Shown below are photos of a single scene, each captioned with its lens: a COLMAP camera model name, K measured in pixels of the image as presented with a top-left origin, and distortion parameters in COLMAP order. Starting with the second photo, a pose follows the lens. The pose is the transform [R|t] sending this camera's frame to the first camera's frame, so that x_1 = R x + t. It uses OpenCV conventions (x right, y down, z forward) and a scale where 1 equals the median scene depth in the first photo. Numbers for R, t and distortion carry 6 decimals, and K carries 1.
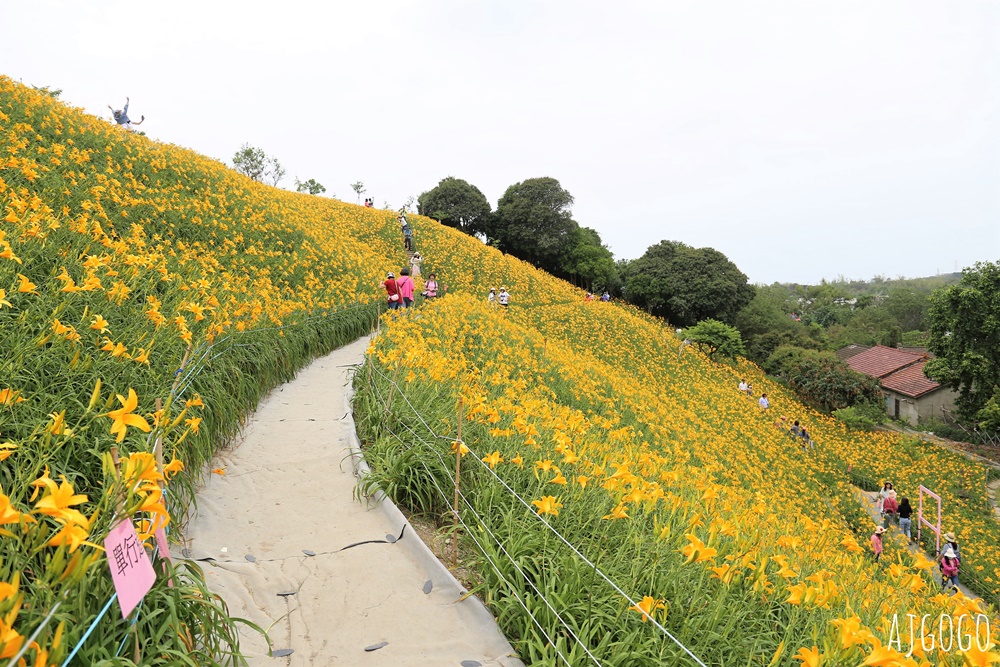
lens RADIAL K [[707.4, 0, 500.0], [0, 707.4, 333.5], [0, 0, 1]] dist [-0.138452, 0.093197]
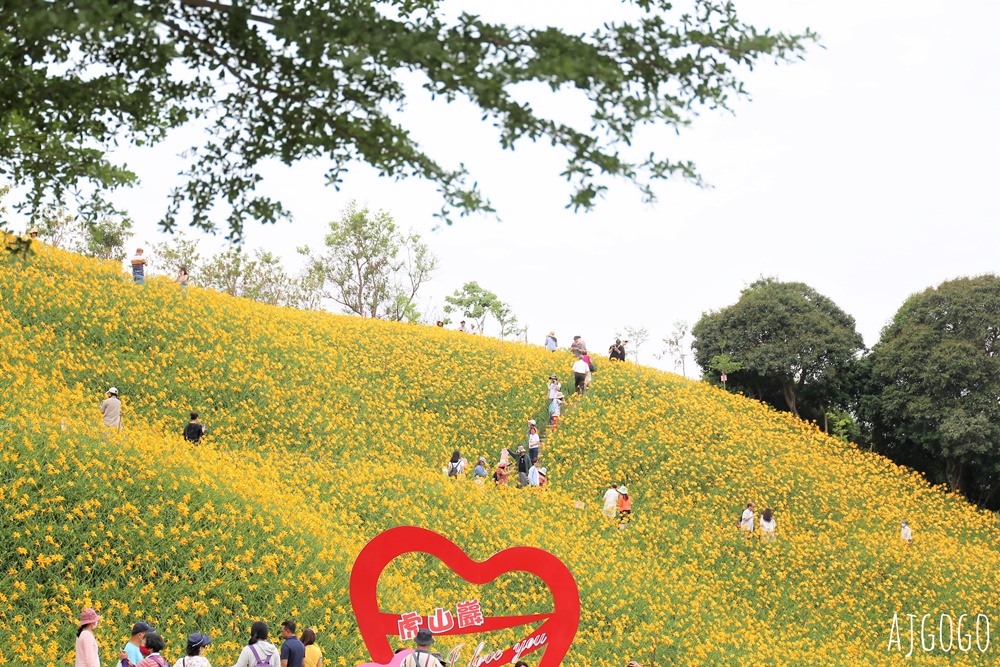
lens RADIAL K [[3124.1, 0, 500.0], [0, 3124.1, 333.5], [0, 0, 1]] dist [0.571616, 1.695531]
pose [[0.929935, -0.003513, -0.367706, 0.512733], [-0.058527, 0.985794, -0.157433, 0.137776], [0.363036, 0.167923, 0.916519, -0.899487]]
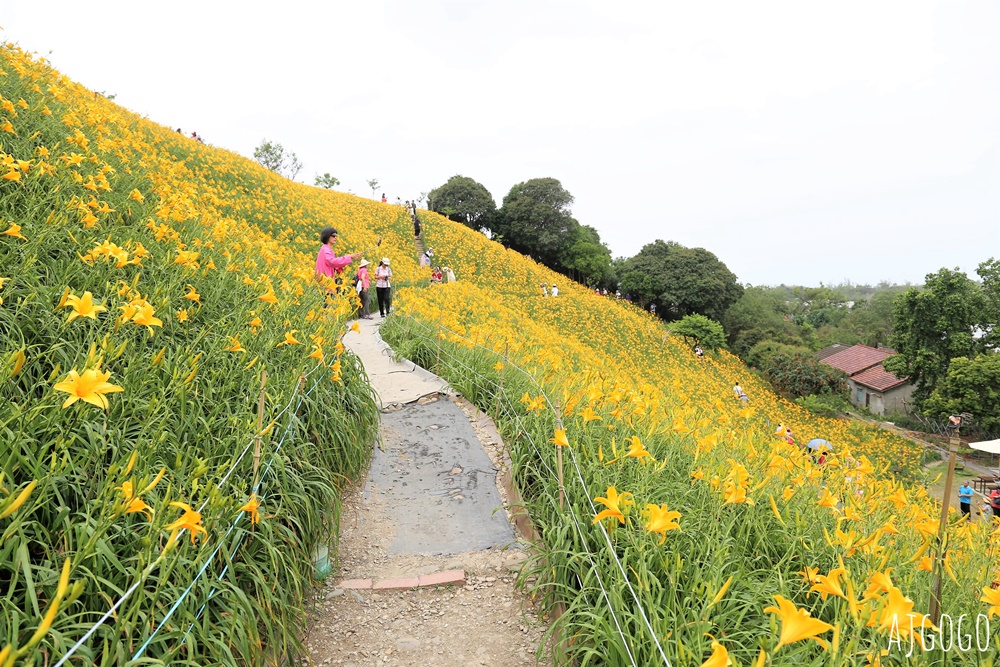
lens RADIAL K [[707.4, 0, 500.0], [0, 707.4, 333.5], [0, 0, 1]] dist [-0.138452, 0.093197]
pose [[0.999585, 0.027360, -0.009005, 0.008239], [-0.027294, 0.999600, 0.007343, 0.007985], [0.009202, -0.007094, 0.999932, -0.067922]]
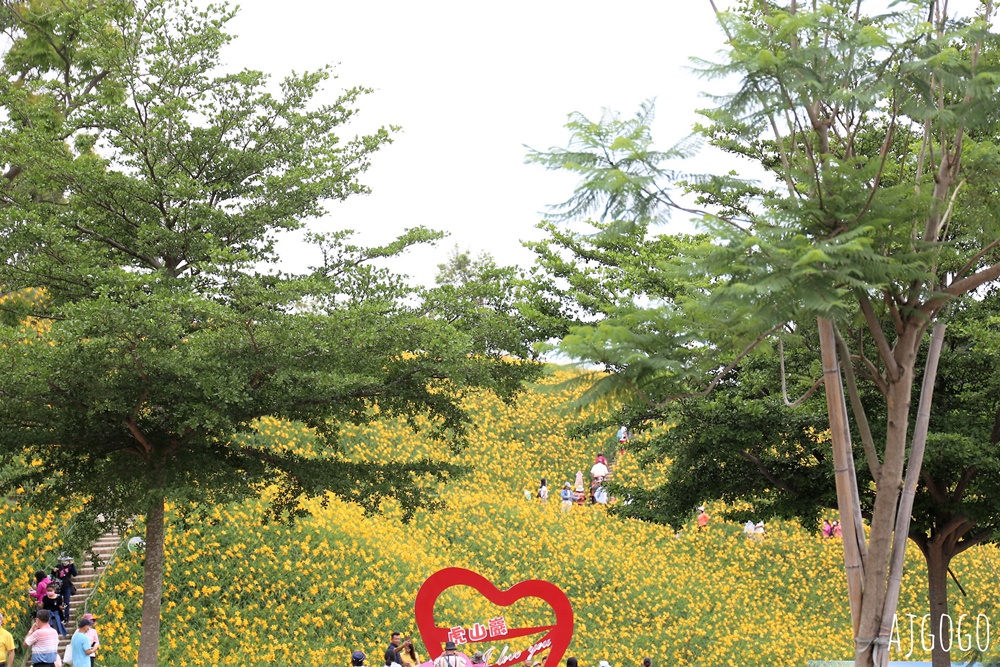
lens RADIAL K [[3124.1, 0, 500.0], [0, 3124.1, 333.5], [0, 0, 1]] dist [0.571616, 1.695531]
pose [[0.912499, -0.022641, -0.408452, 0.659507], [-0.042038, 0.987991, -0.148680, 0.146559], [0.406913, 0.152841, 0.900589, -1.166832]]
